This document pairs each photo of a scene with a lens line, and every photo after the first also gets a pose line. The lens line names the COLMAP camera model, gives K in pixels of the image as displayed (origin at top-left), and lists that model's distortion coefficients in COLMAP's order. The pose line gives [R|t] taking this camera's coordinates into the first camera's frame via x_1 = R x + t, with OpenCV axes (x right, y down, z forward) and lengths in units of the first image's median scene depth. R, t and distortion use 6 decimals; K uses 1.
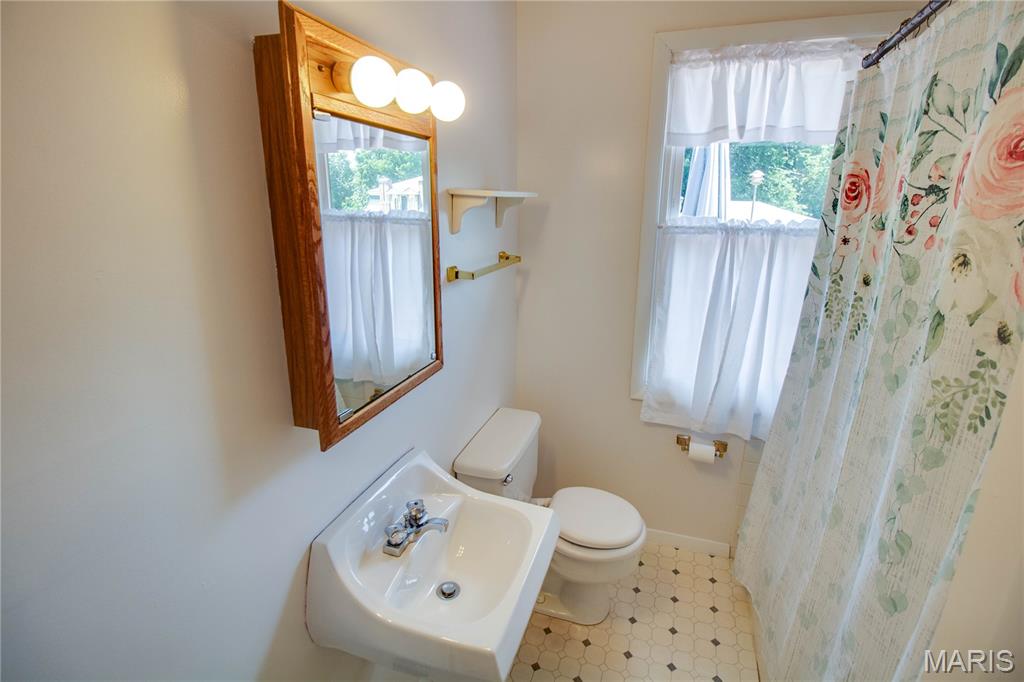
lens RADIAL K [[498.1, 0, 508.0], [0, 498.1, 324.4], [0, 0, 1]] dist [0.000203, 0.000059]
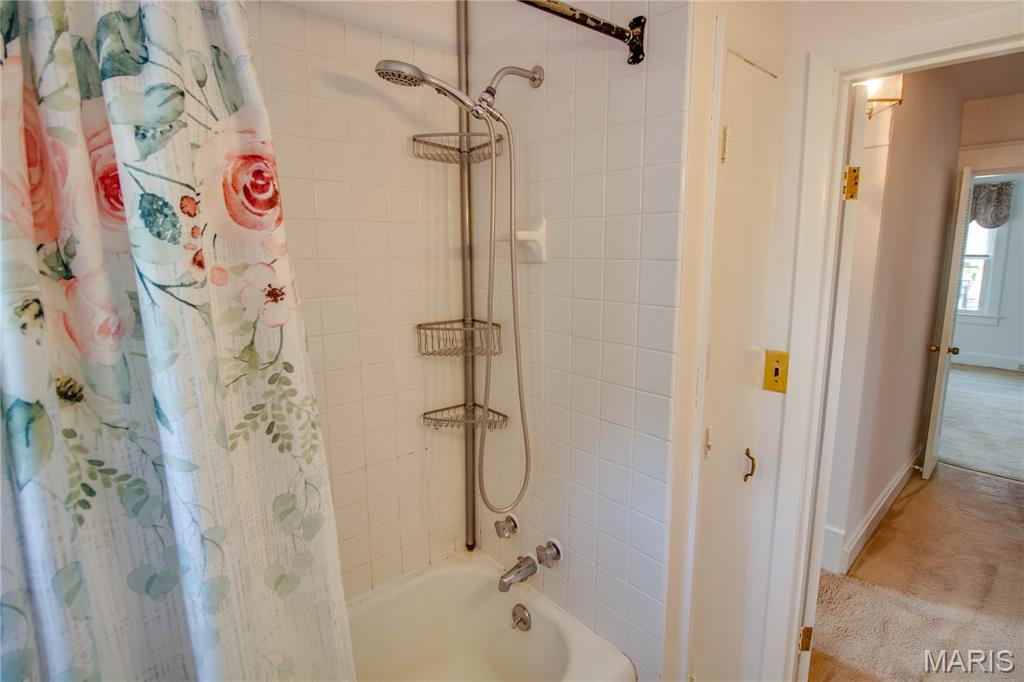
lens RADIAL K [[513.9, 0, 512.0], [0, 513.9, 341.0], [0, 0, 1]] dist [-0.000002, -0.000010]
pose [[-0.310049, -0.234982, 0.921224, 0.134641], [0.251753, 0.914092, 0.317894, -0.214054], [-0.916782, 0.330484, -0.224256, 0.868231]]
